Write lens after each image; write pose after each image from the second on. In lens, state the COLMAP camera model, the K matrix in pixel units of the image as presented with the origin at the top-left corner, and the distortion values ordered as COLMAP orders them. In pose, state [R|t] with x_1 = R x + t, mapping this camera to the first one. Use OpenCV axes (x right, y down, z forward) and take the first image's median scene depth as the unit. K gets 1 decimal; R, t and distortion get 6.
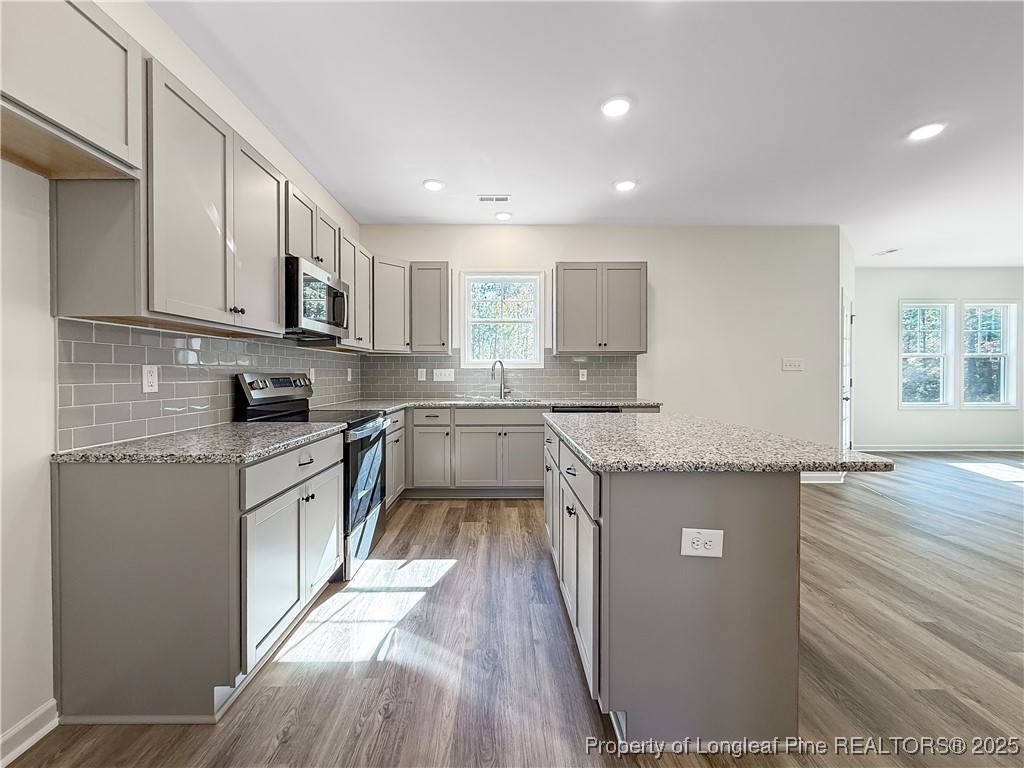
lens RADIAL K [[440.6, 0, 490.3], [0, 440.6, 375.2], [0, 0, 1]] dist [-0.000198, -0.000207]
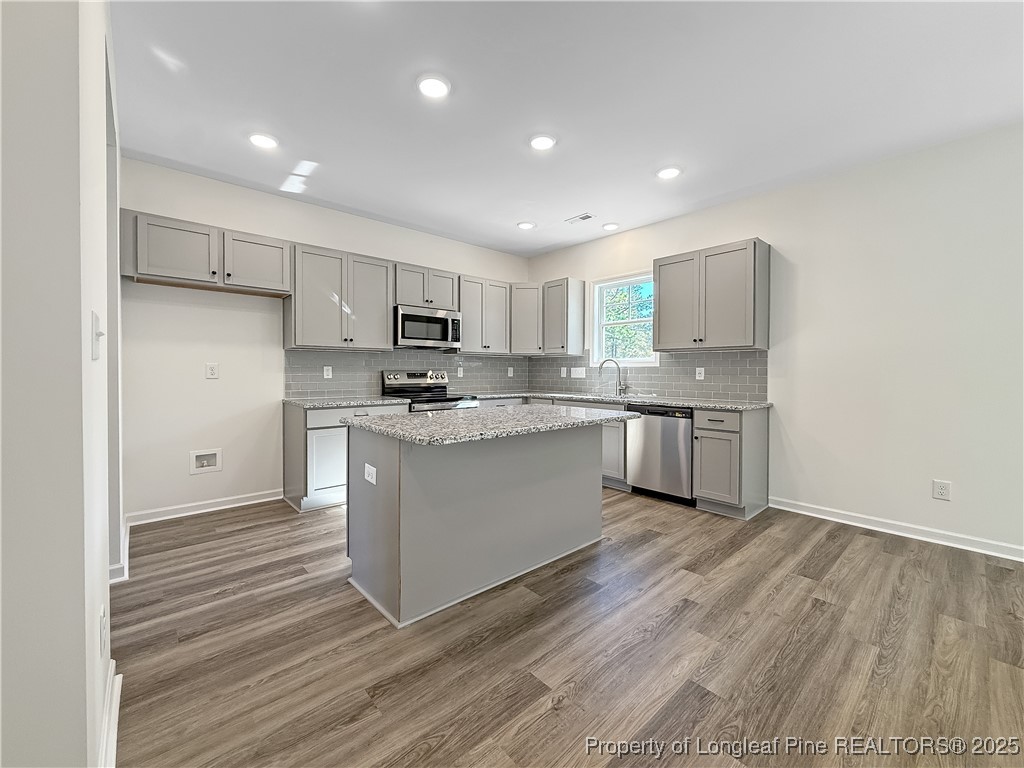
lens RADIAL K [[418.7, 0, 492.2], [0, 418.7, 376.5], [0, 0, 1]] dist [0.001508, 0.000344]
pose [[0.645490, 0.013364, -0.763652, 0.692217], [-0.007608, 0.999910, 0.011068, -0.001122], [0.763731, -0.001334, 0.645533, 0.119984]]
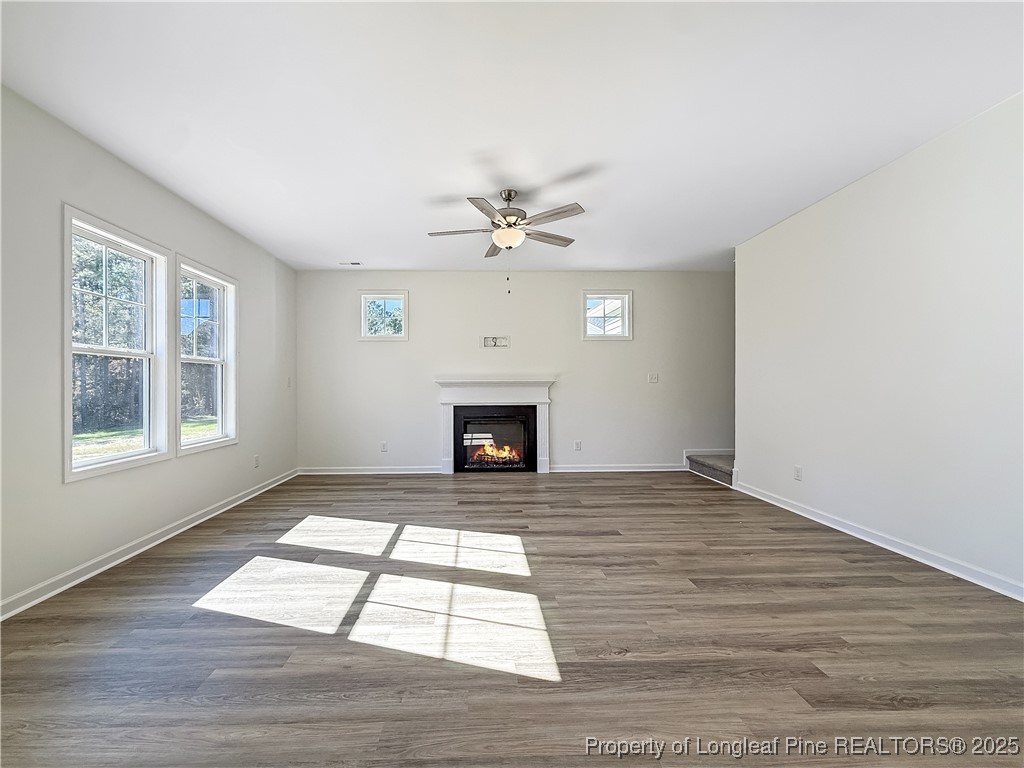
lens RADIAL K [[402.4, 0, 437.5], [0, 402.4, 387.3], [0, 0, 1]] dist [-0.001063, -0.000033]
pose [[0.013976, 0.003403, 0.999897, 0.970188], [0.011967, 0.999922, -0.003571, -0.001952], [-0.999831, 0.012016, 0.013935, 1.130240]]
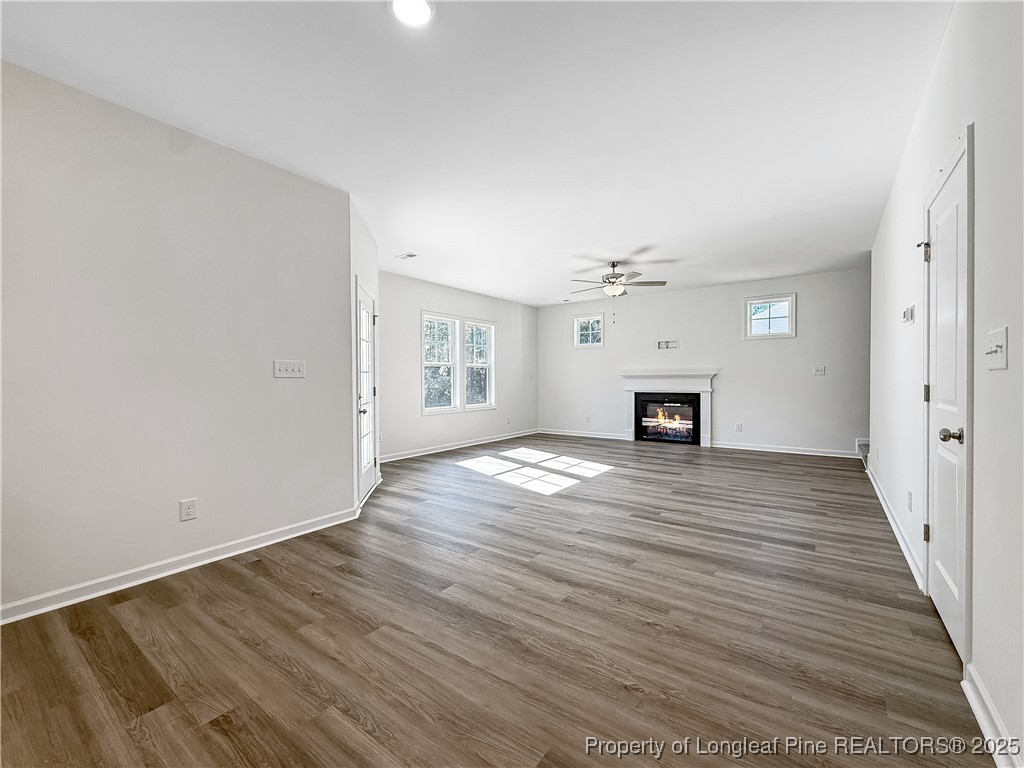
lens RADIAL K [[421.8, 0, 527.2], [0, 421.8, 384.9], [0, 0, 1]] dist [0.000749, 0.000107]
pose [[0.575032, -0.009297, 0.818078, 0.416023], [0.007990, 0.999952, 0.005748, 0.006148], [-0.818092, 0.003232, 0.575079, 0.369644]]
